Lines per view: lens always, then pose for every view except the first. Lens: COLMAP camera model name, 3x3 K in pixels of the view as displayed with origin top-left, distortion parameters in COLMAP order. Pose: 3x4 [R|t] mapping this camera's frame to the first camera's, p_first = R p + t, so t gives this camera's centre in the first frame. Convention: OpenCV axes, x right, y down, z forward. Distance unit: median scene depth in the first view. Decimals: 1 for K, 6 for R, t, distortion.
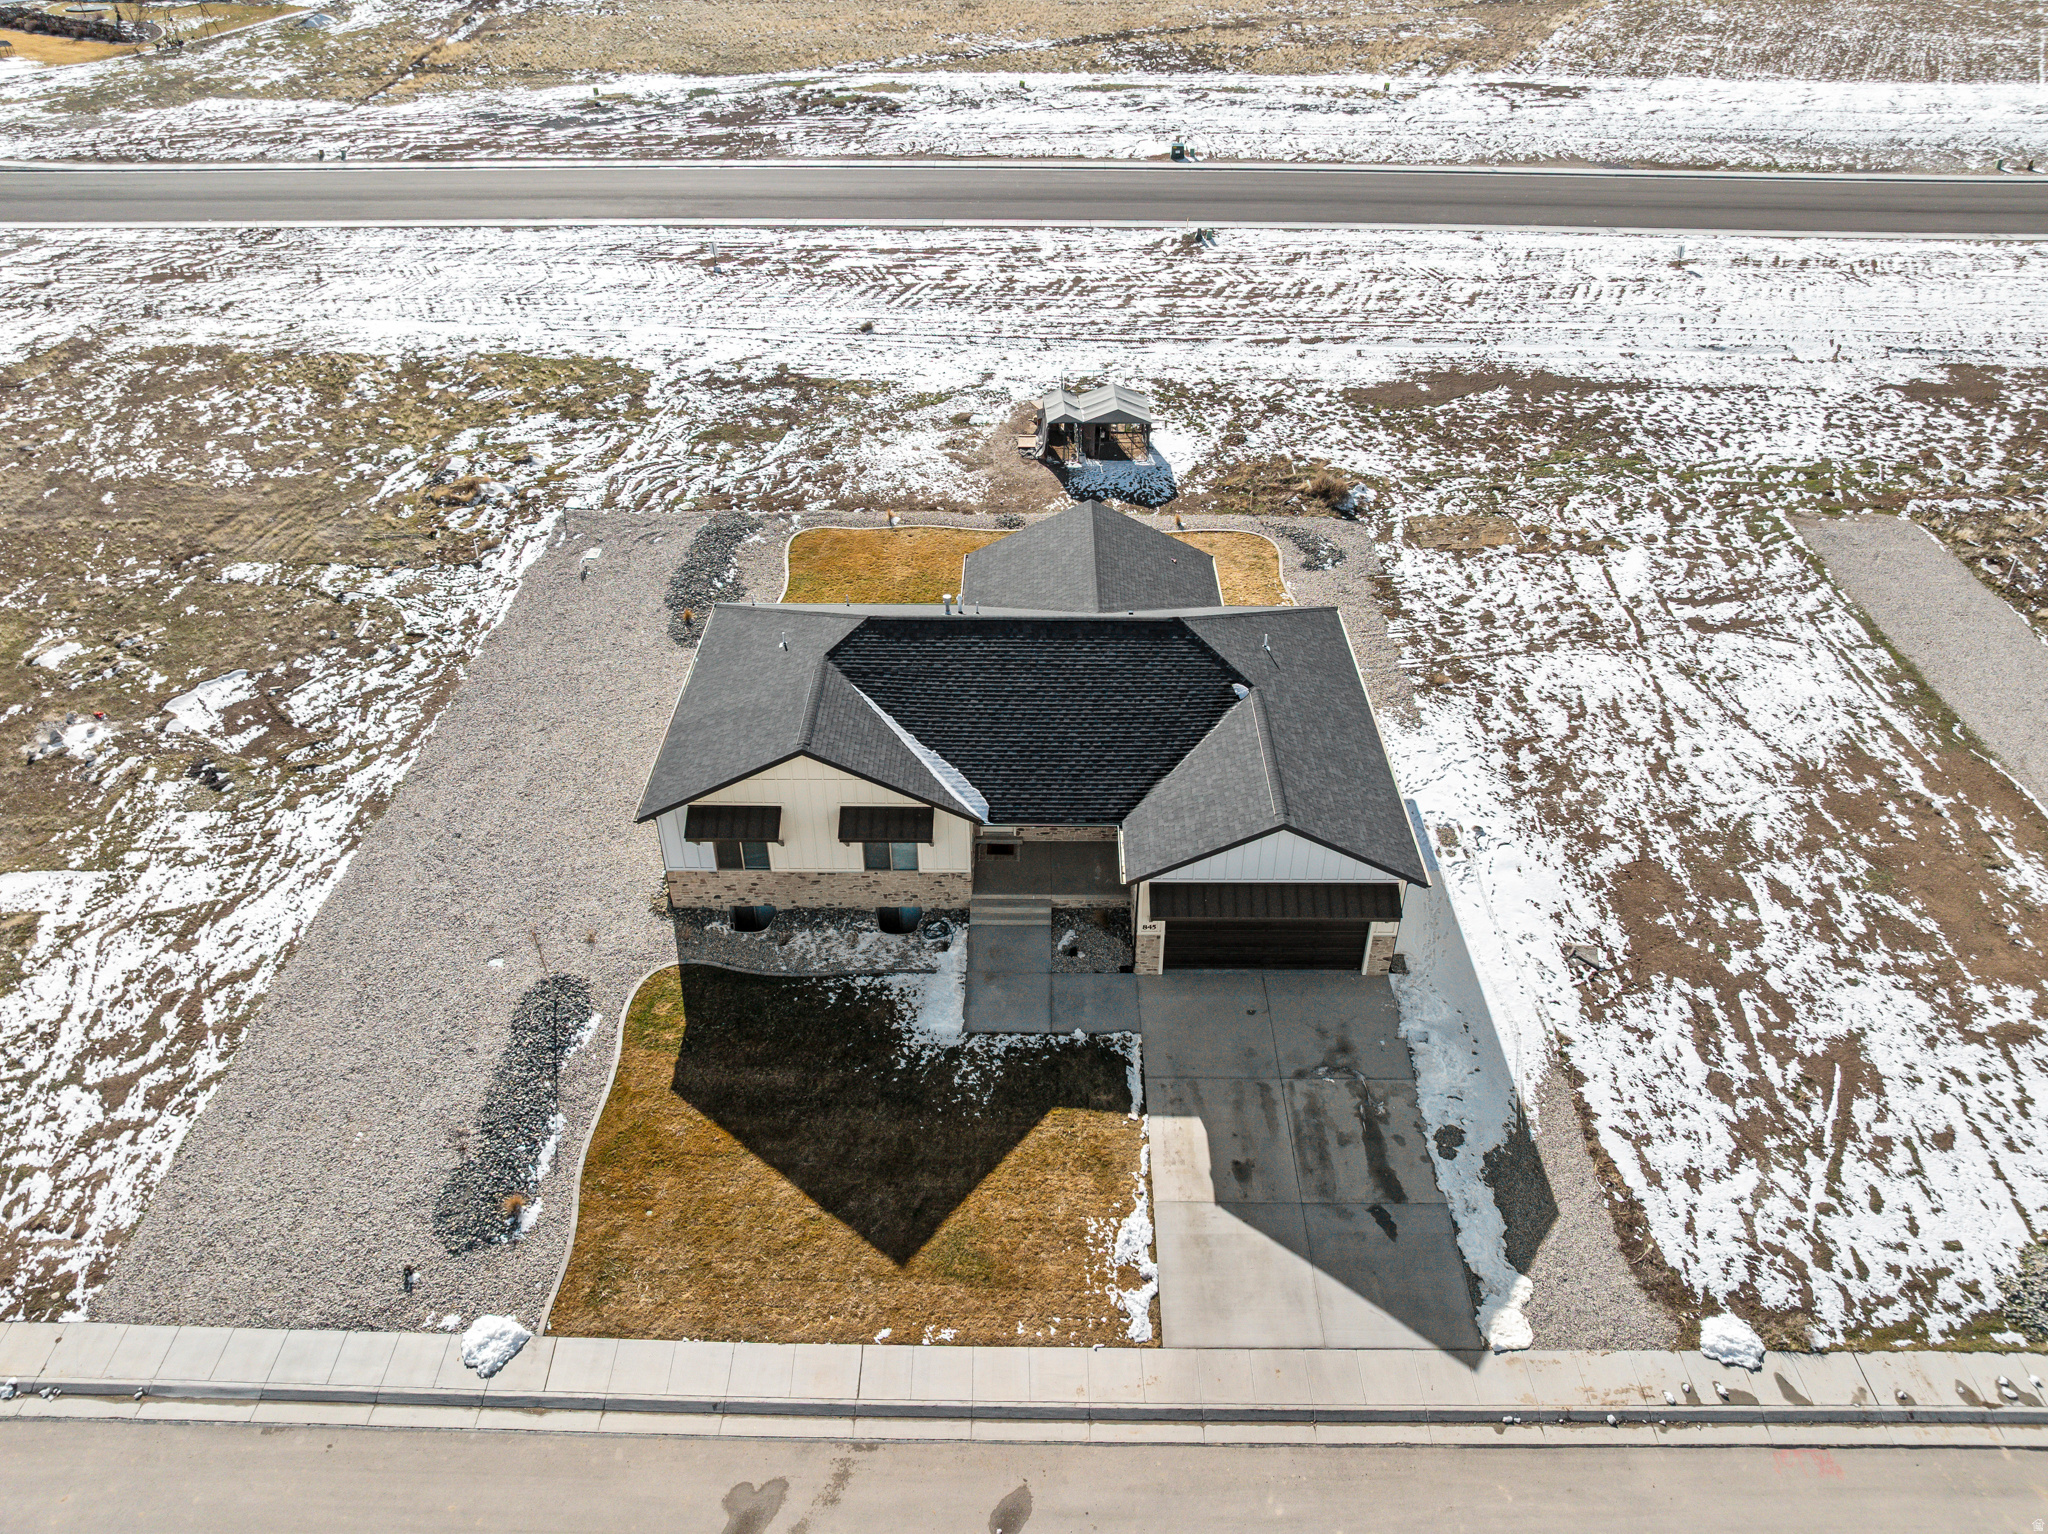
lens RADIAL K [[1463.9, 0, 1032.8], [0, 1463.9, 727.8], [0, 0, 1]] dist [-0.053296, 0.024127]
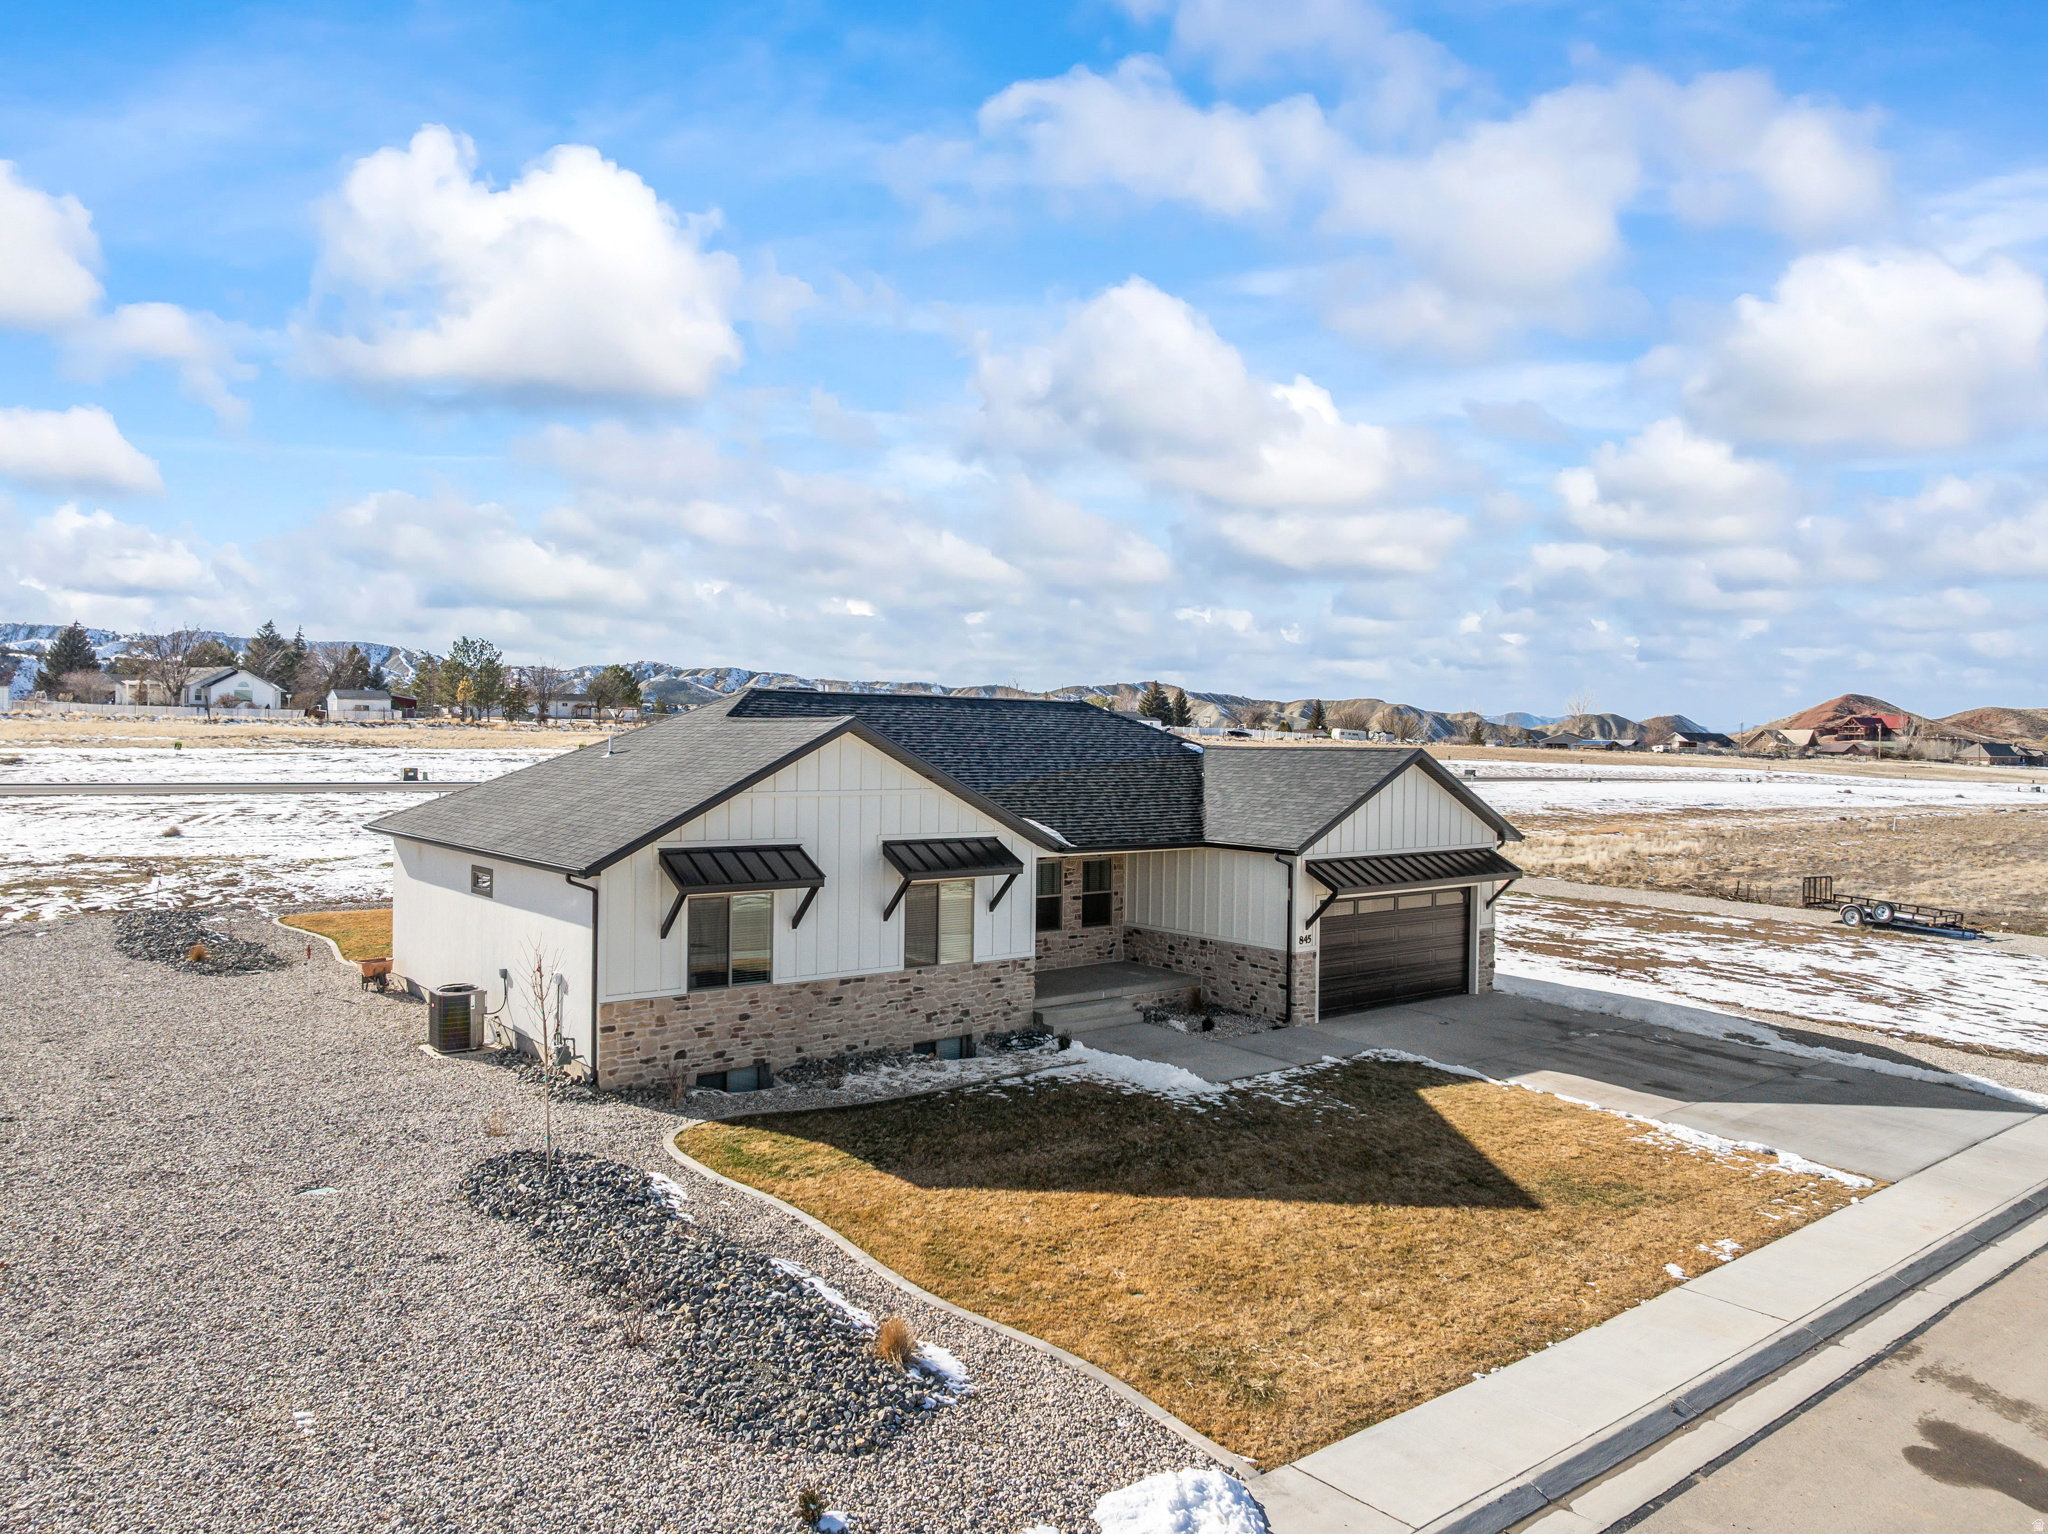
lens RADIAL K [[1440.0, 0, 1032.1], [0, 1440.0, 759.0], [0, 0, 1]] dist [-0.037748, -0.003076]
pose [[0.769628, 0.000628, 0.638492, -0.391606], [0.347510, 0.838500, -0.419708, 0.251914], [-0.535640, 0.544902, 0.645114, 0.436483]]
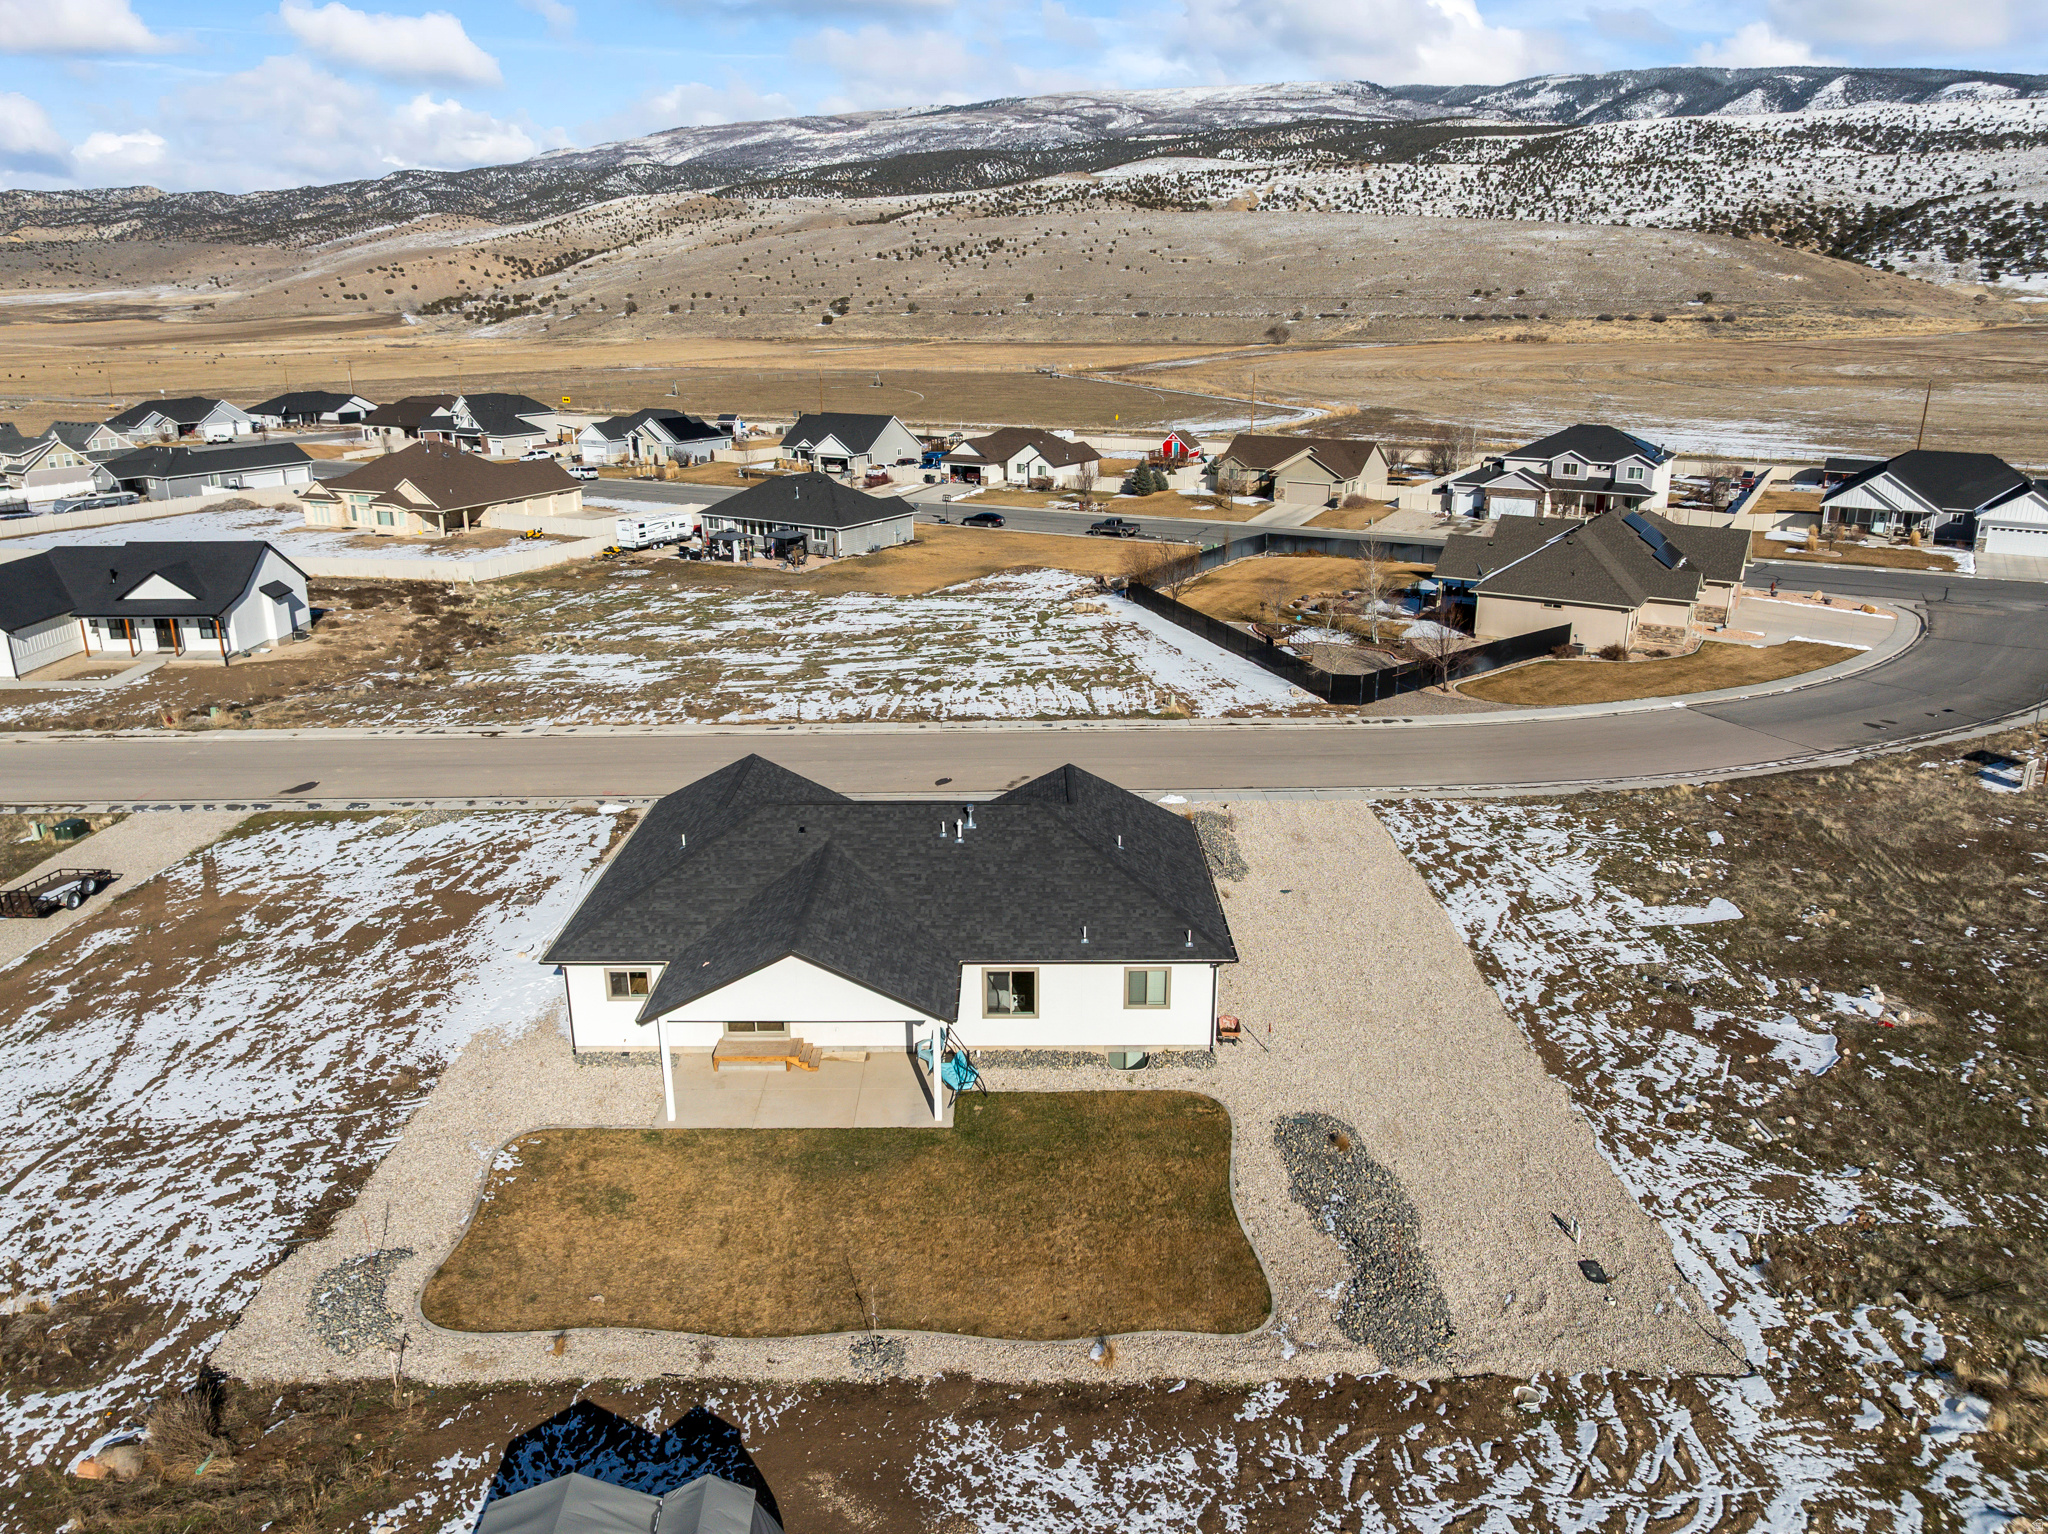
lens RADIAL K [[1455.0, 0, 1033.5], [0, 1455.0, 720.3], [0, 0, 1]] dist [-0.041319, 0.004623]
pose [[-0.999928, 0.001898, -0.011888, -0.083194], [-0.007976, 0.635243, 0.772271, -0.868650], [0.009018, 0.772310, -0.635182, 1.460589]]
